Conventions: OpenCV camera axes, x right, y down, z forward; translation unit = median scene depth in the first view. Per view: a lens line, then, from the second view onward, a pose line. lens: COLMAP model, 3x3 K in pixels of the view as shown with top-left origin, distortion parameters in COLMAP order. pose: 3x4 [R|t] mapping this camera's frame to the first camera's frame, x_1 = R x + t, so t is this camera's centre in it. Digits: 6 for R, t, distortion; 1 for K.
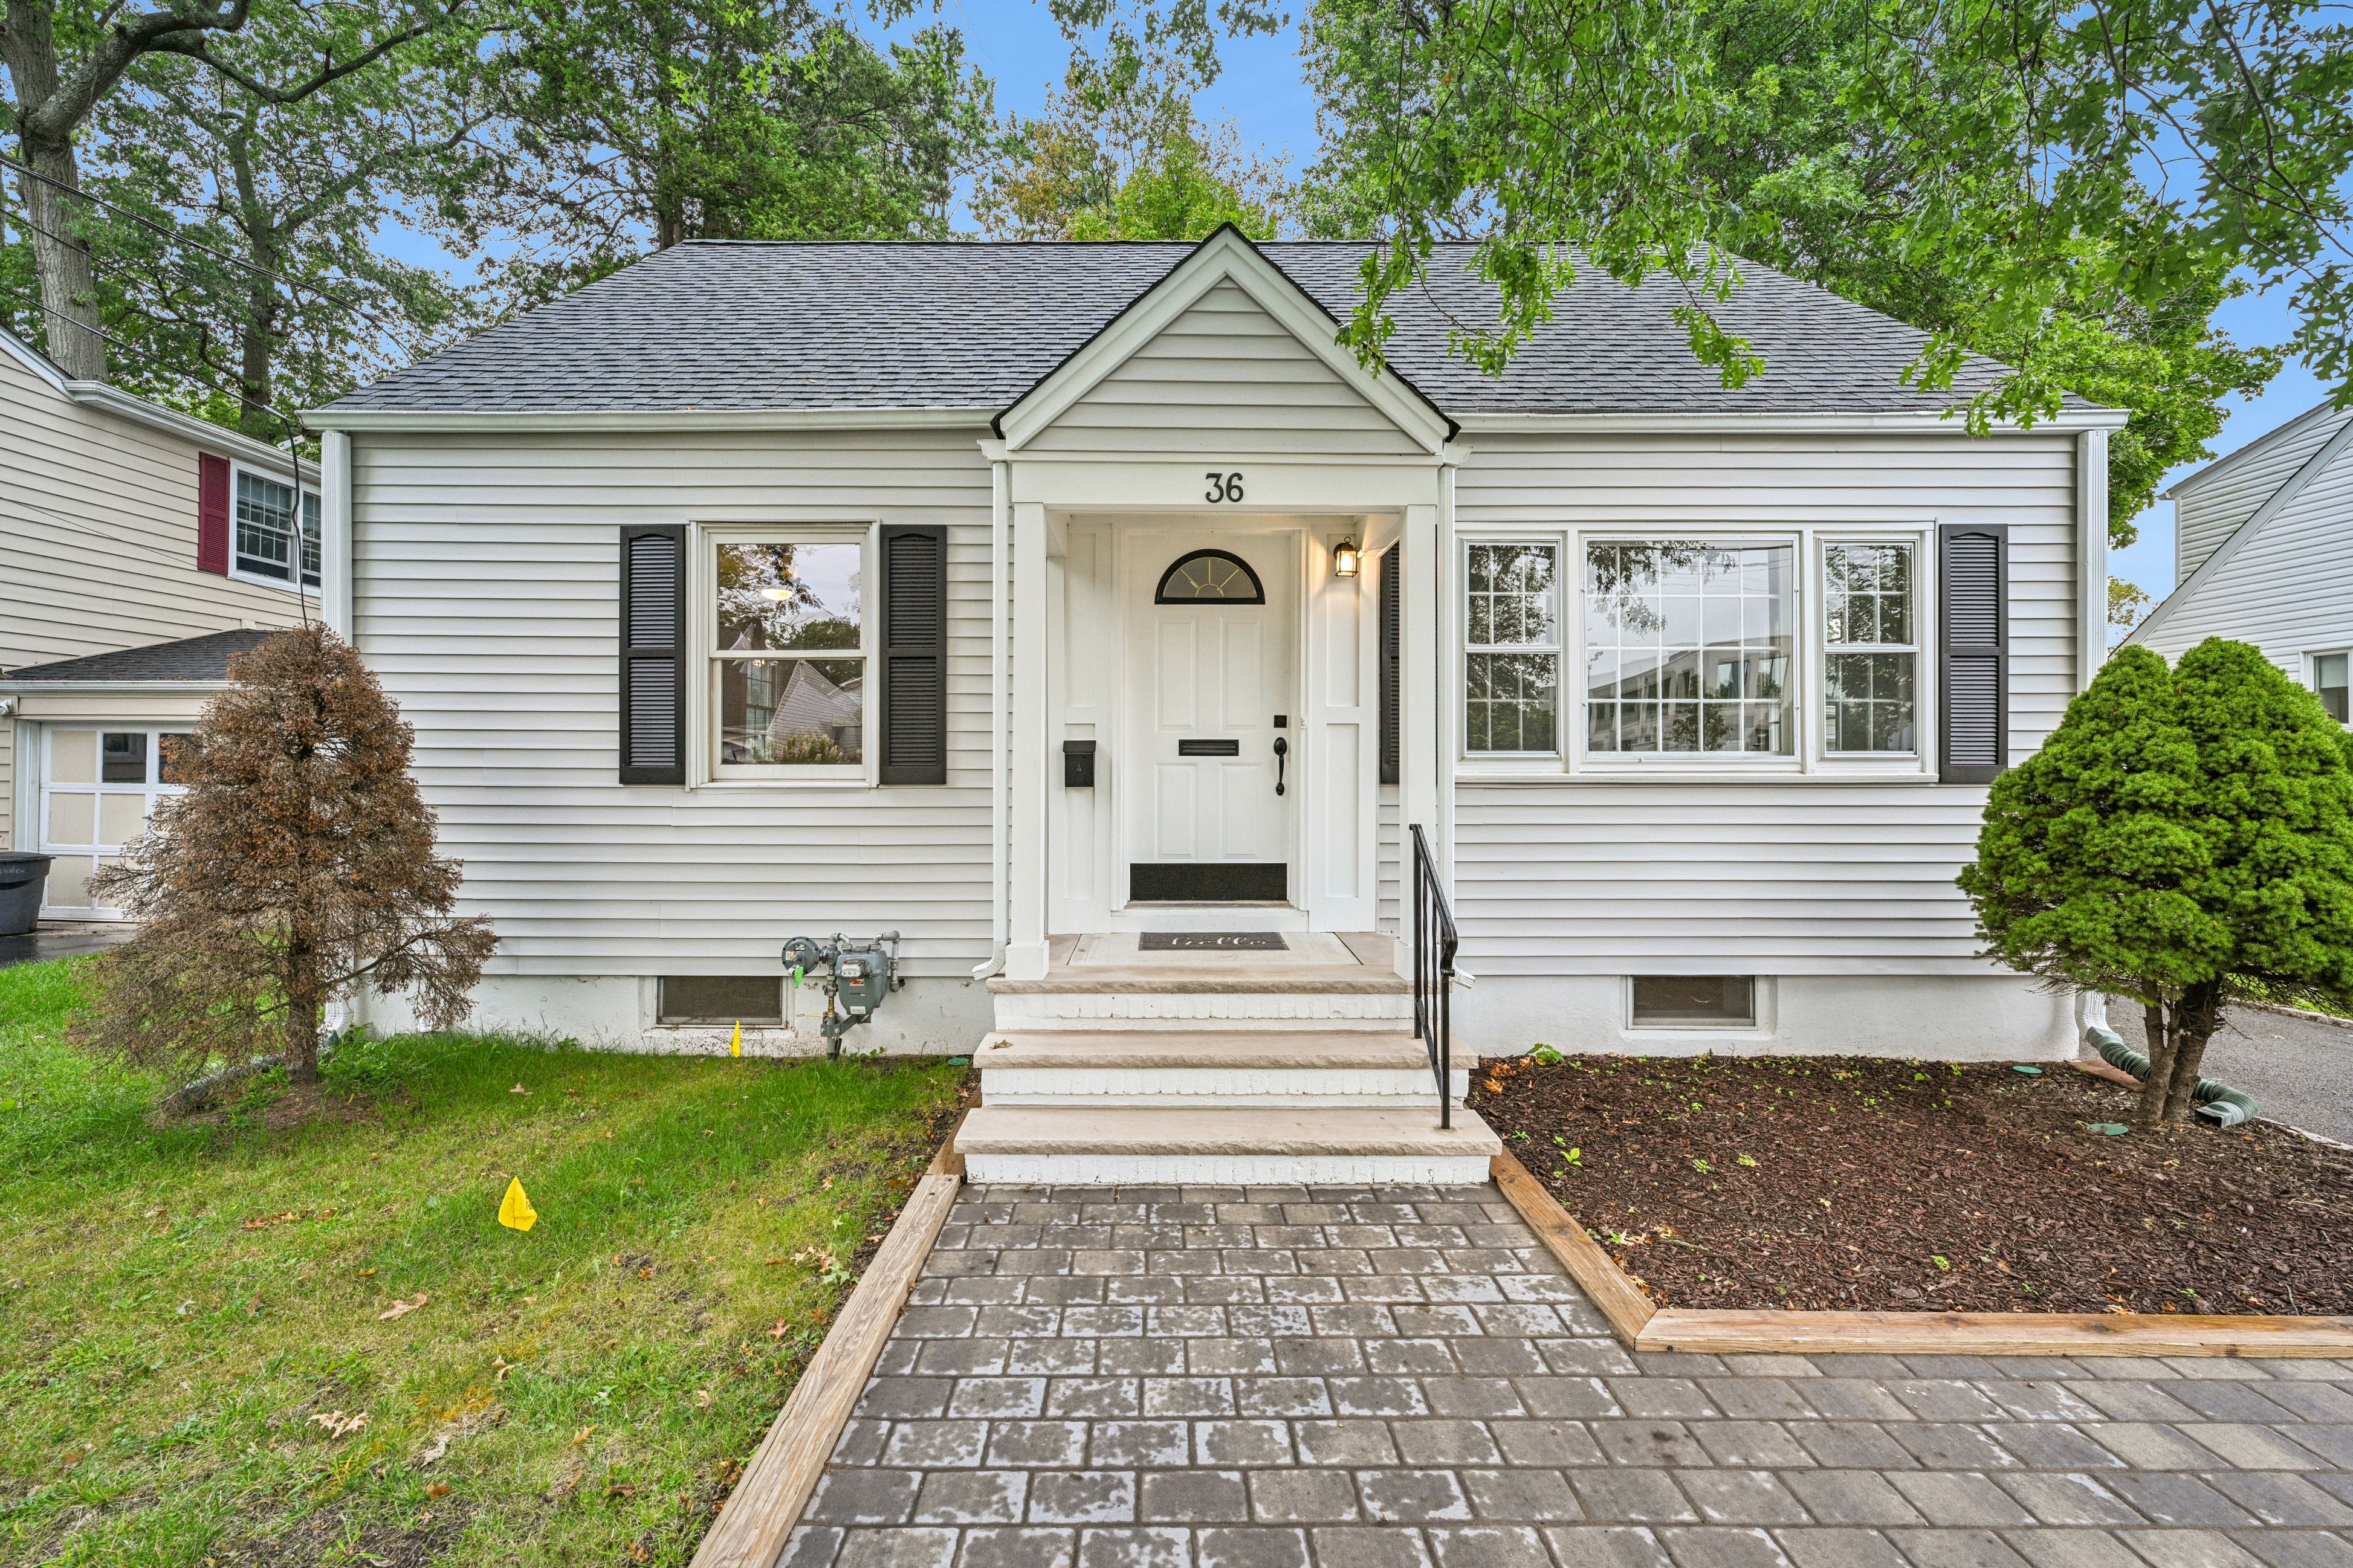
lens RADIAL K [[936.0, 0, 1175.2], [0, 936.0, 761.8], [0, 0, 1]] dist [0.003306, -0.001545]
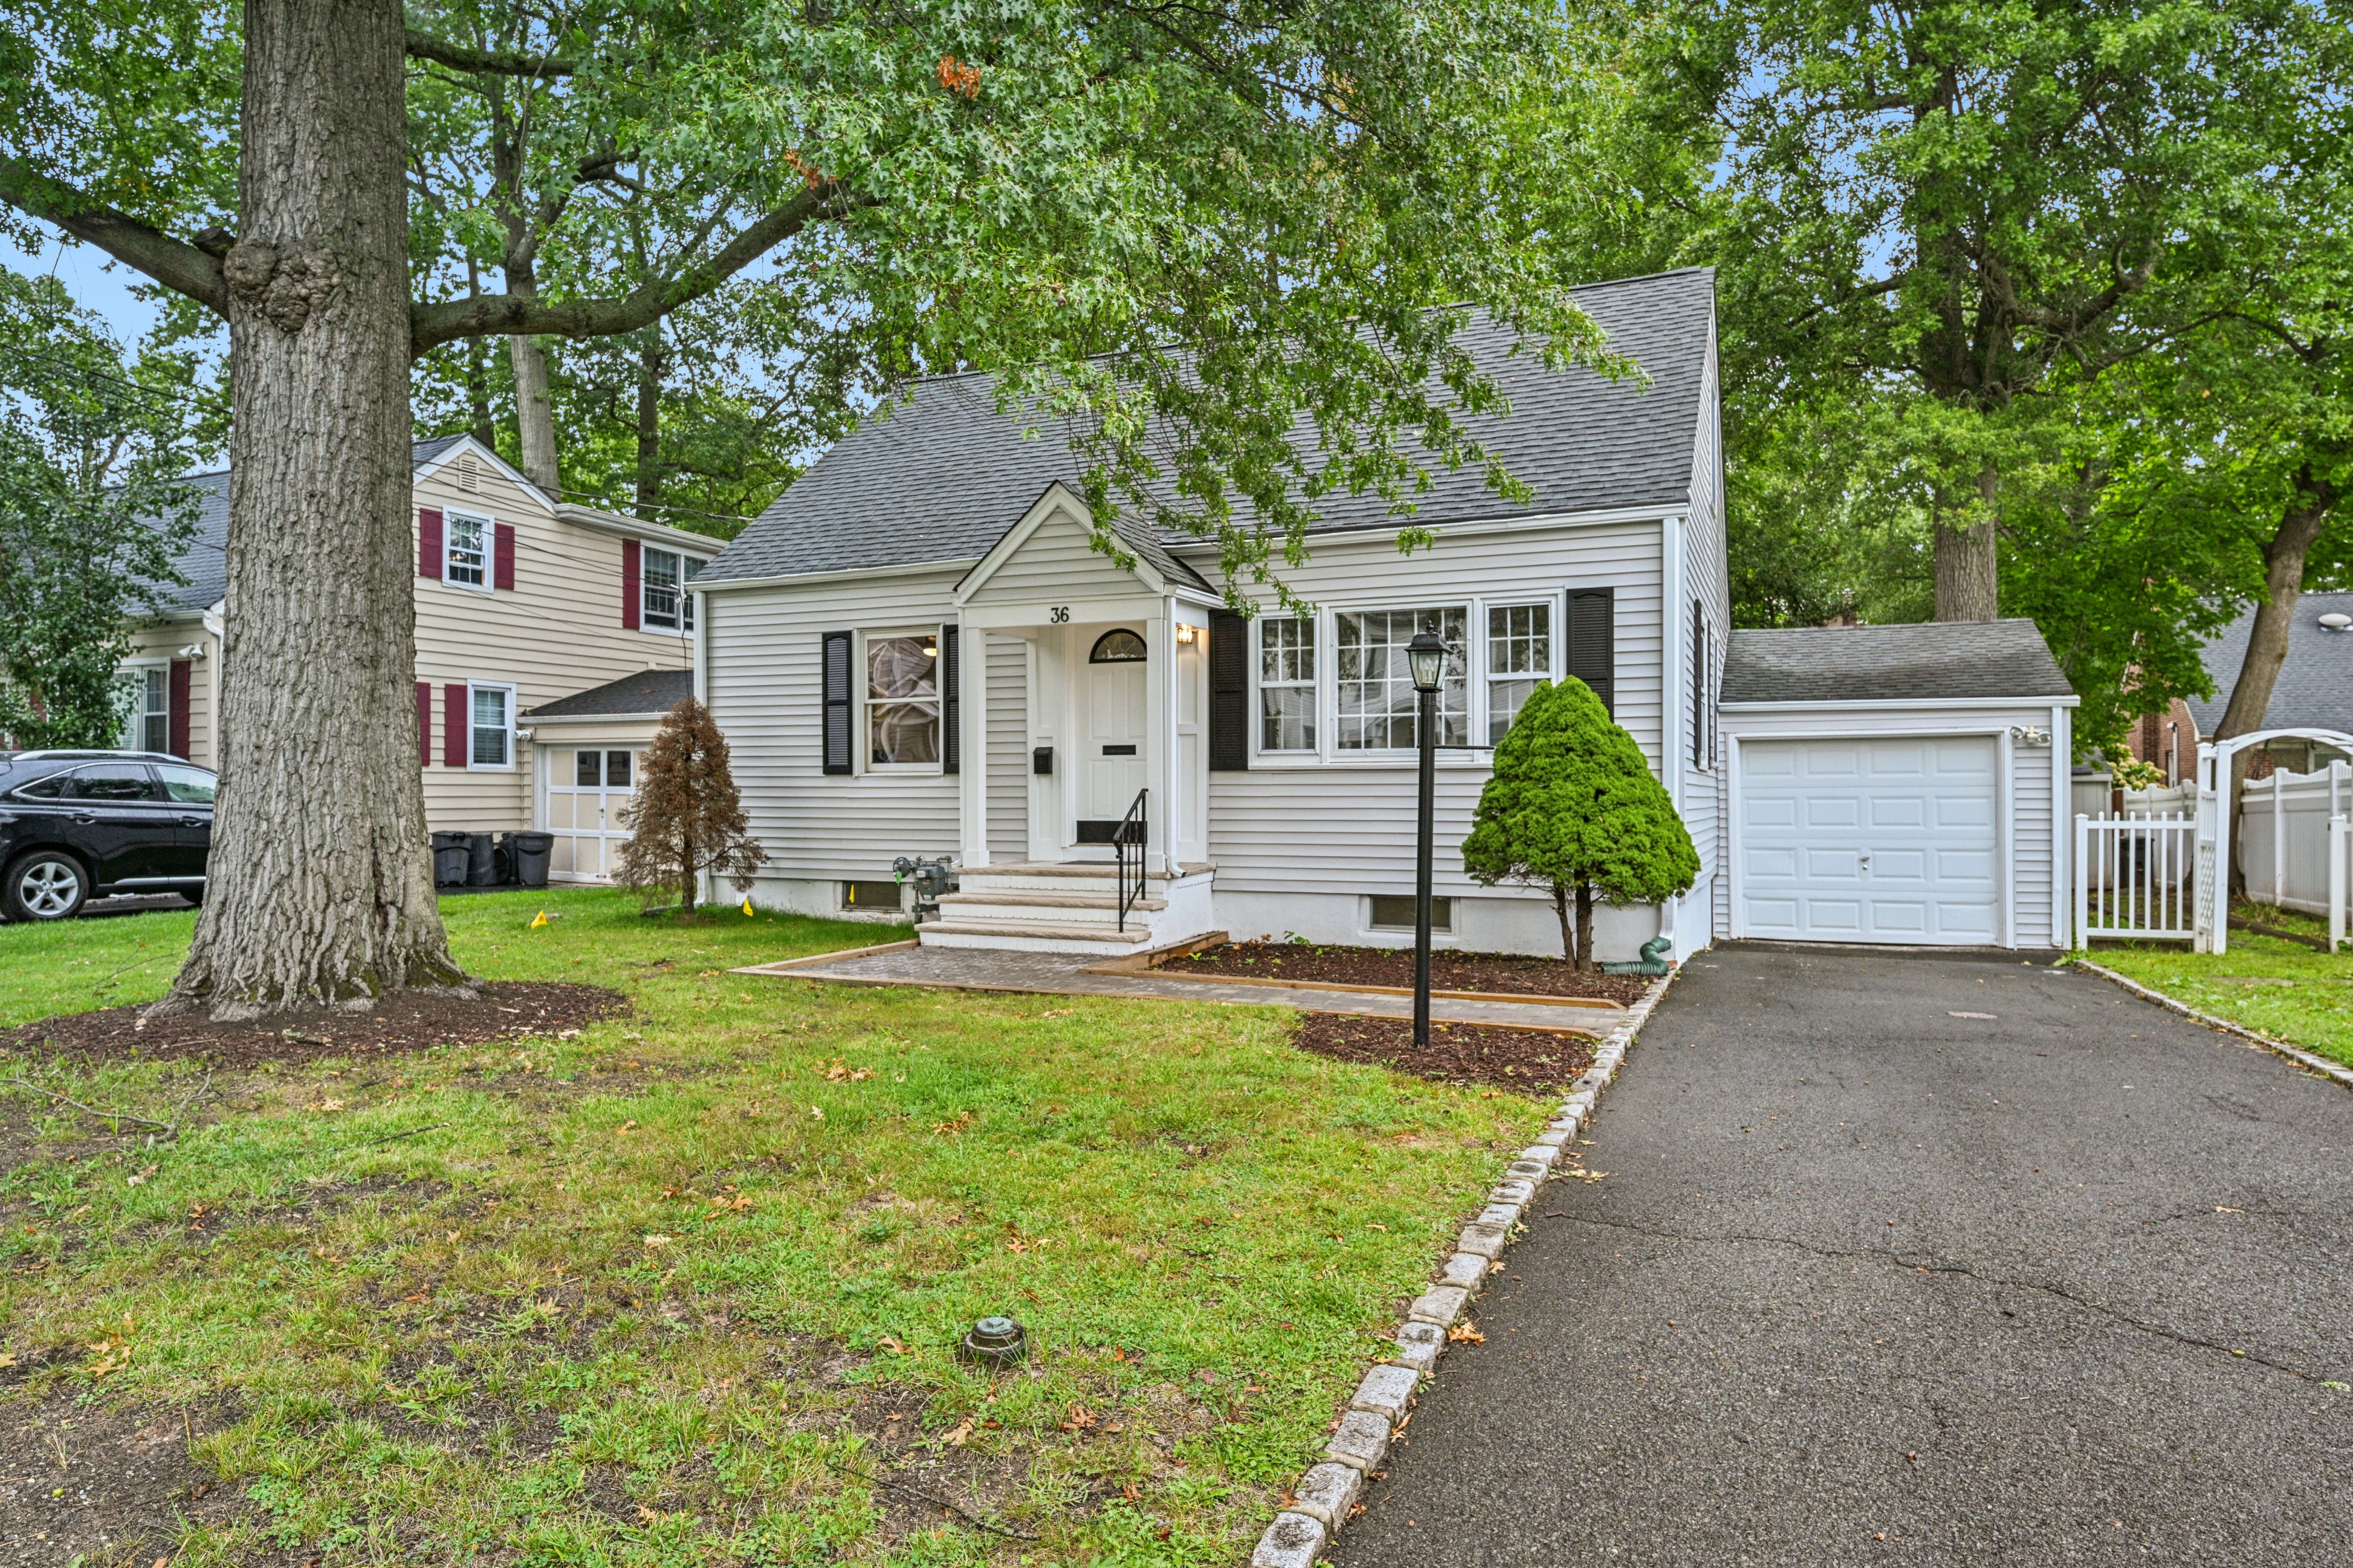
lens RADIAL K [[1340.9, 0, 1173.8], [0, 1340.9, 789.1], [0, 0, 1]] dist [-0.006815, -0.000344]
pose [[0.921546, -0.002870, -0.388260, 1.044151], [0.006475, 0.999947, 0.007977, 0.035288], [0.388216, -0.009865, 0.921515, -1.132765]]
